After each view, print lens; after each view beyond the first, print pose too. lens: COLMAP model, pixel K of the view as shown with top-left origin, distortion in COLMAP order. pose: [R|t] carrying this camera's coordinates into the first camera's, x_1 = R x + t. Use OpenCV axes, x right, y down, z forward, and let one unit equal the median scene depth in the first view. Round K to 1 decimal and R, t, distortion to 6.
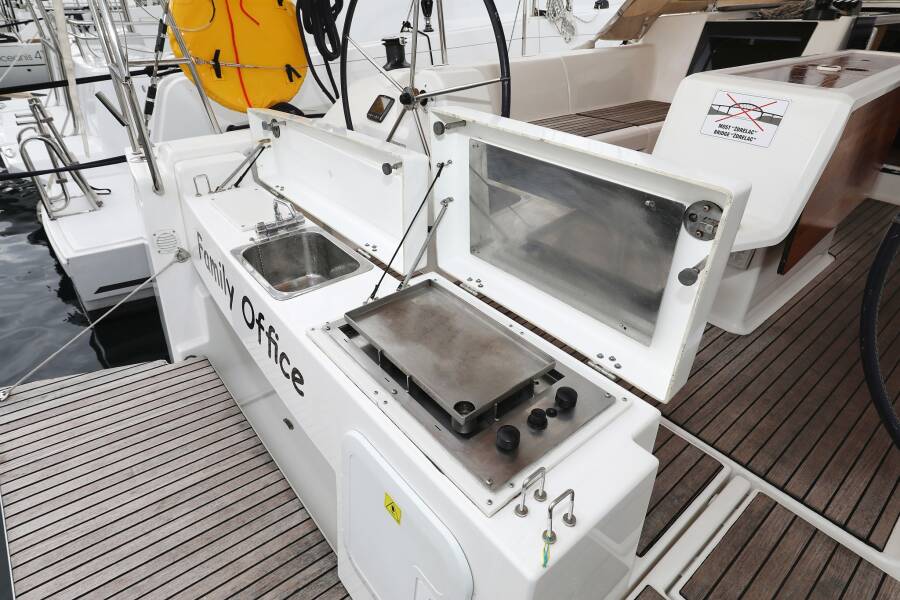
lens RADIAL K [[500.4, 0, 455.5], [0, 500.4, 304.3], [0, 0, 1]] dist [-0.006117, -0.000297]
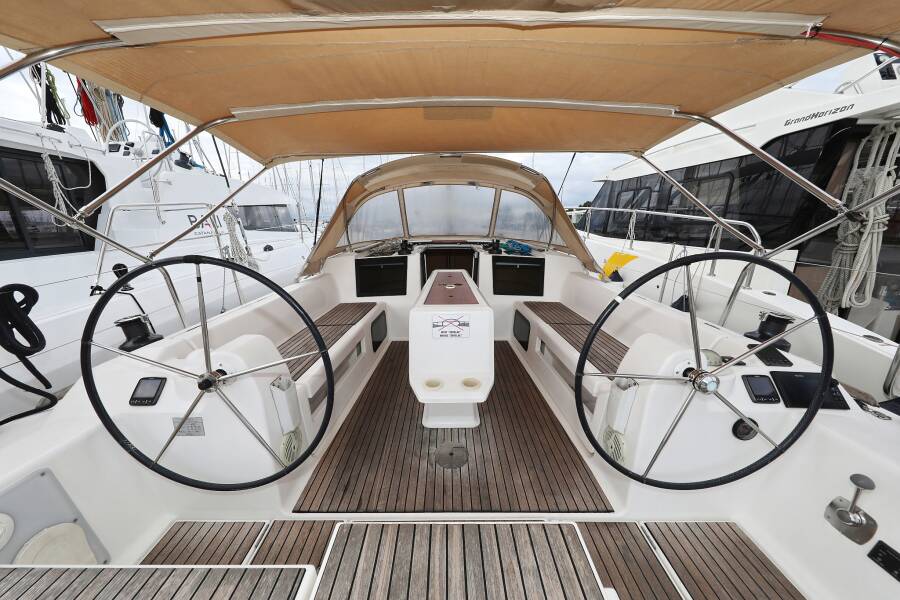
lens RADIAL K [[290.5, 0, 445.8], [0, 290.5, 304.3], [0, 0, 1]] dist [0.000822, 0.000040]
pose [[0.646037, -0.239792, 0.724663, -0.213386], [0.425780, 0.901159, -0.081388, -0.357246], [-0.633520, 0.361127, 0.684281, 0.218700]]
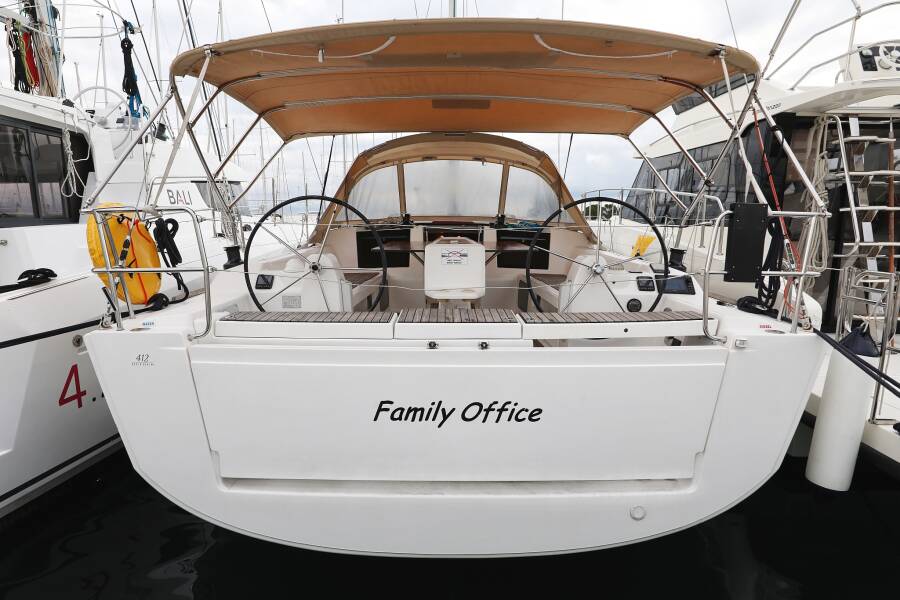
lens RADIAL K [[530.9, 0, 451.1], [0, 530.9, 295.5], [0, 0, 1]] dist [-0.007130, 0.003116]
pose [[0.637543, -0.132127, 0.759000, -1.587835], [0.419975, 0.885535, -0.198615, 0.361673], [-0.645879, 0.445387, 0.620057, -0.647577]]
